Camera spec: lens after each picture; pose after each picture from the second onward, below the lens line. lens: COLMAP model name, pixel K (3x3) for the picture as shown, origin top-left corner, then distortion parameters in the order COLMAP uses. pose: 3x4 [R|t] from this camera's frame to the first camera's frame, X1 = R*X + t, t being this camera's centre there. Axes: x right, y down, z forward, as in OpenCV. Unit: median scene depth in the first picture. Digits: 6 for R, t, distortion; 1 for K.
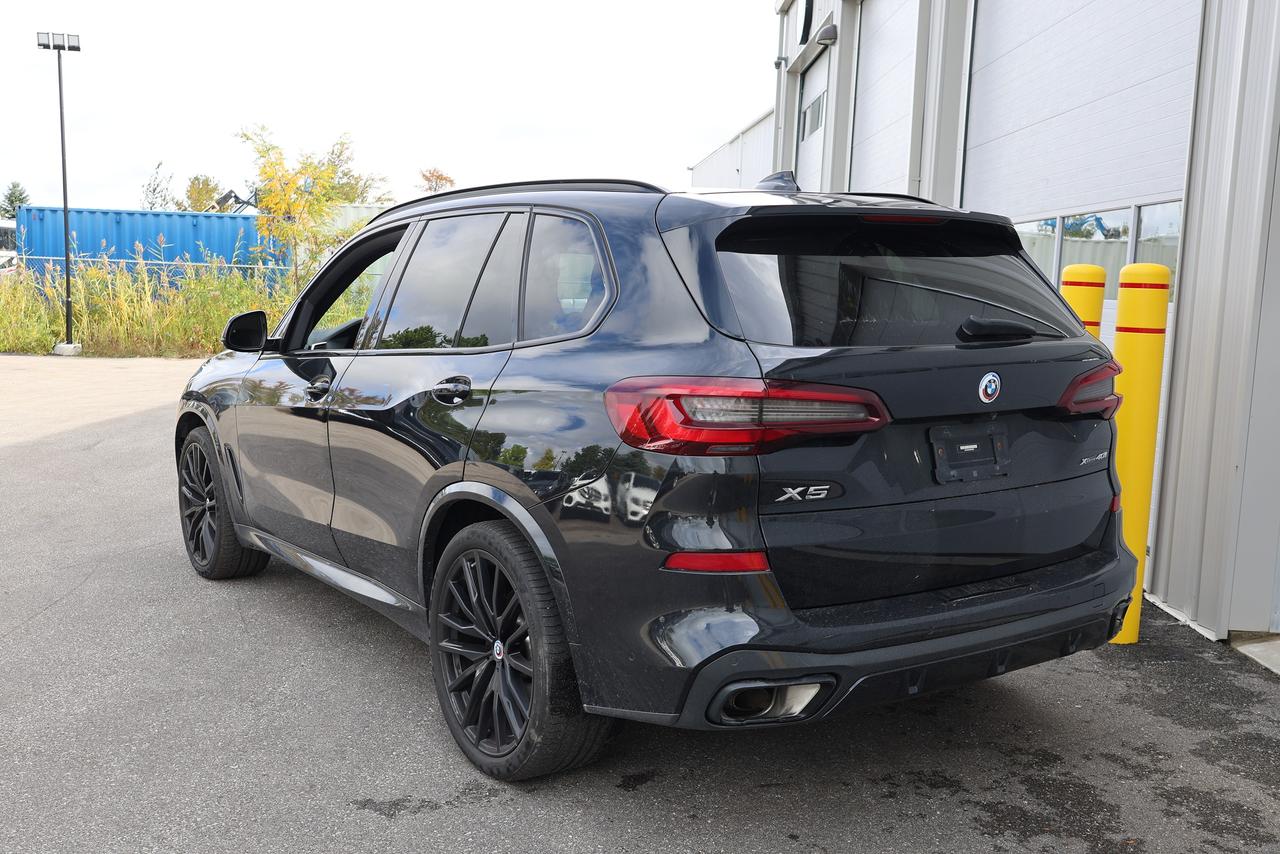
lens RADIAL K [[1251.7, 0, 640.0], [0, 1251.7, 427.0], [0, 0, 1]] dist [-0.015849, -0.006323]
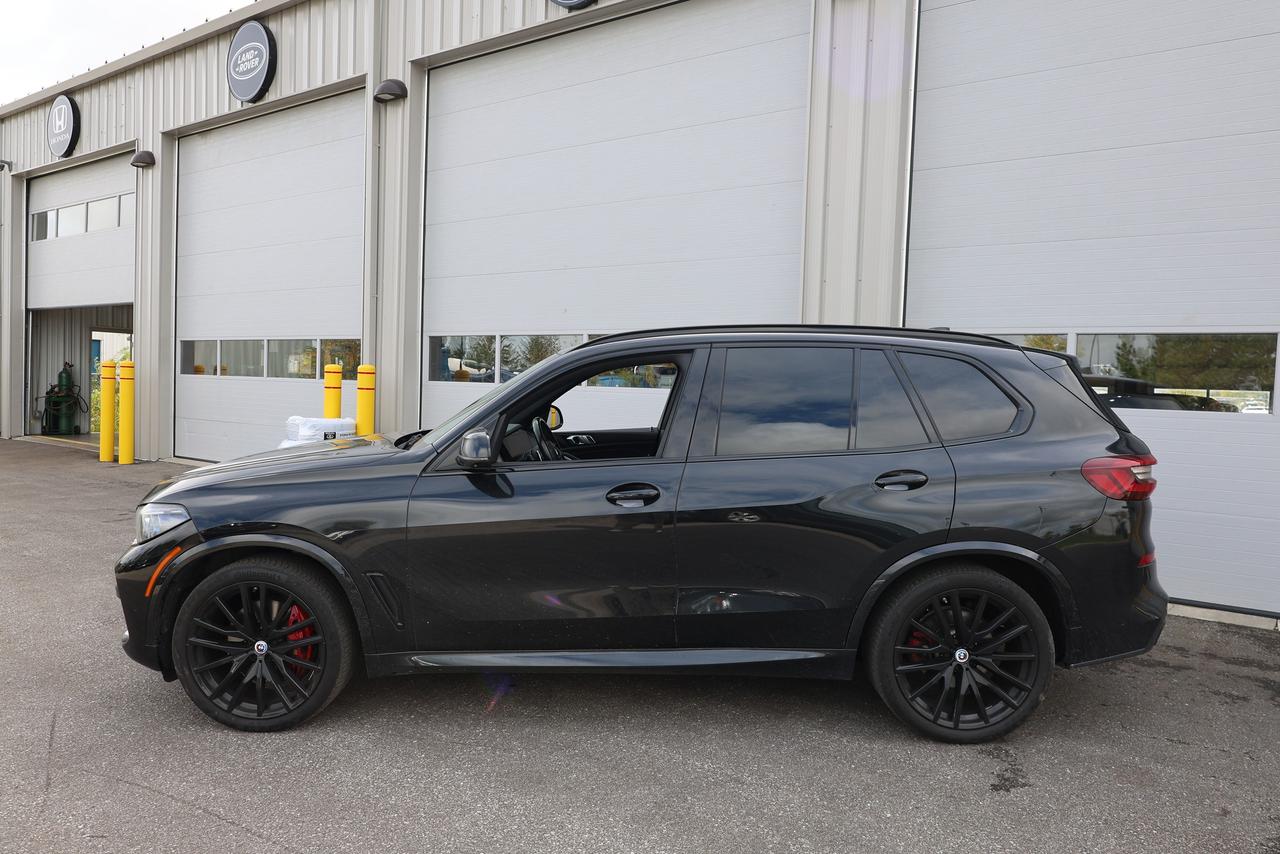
lens RADIAL K [[872.8, 0, 640.0], [0, 872.8, 427.0], [0, 0, 1]] dist [0.033807, -0.004727]
pose [[0.576984, -0.051452, 0.815134, -0.956734], [0.084856, 0.996389, 0.002829, -0.102431], [-0.812336, 0.067537, 0.579266, 0.573416]]
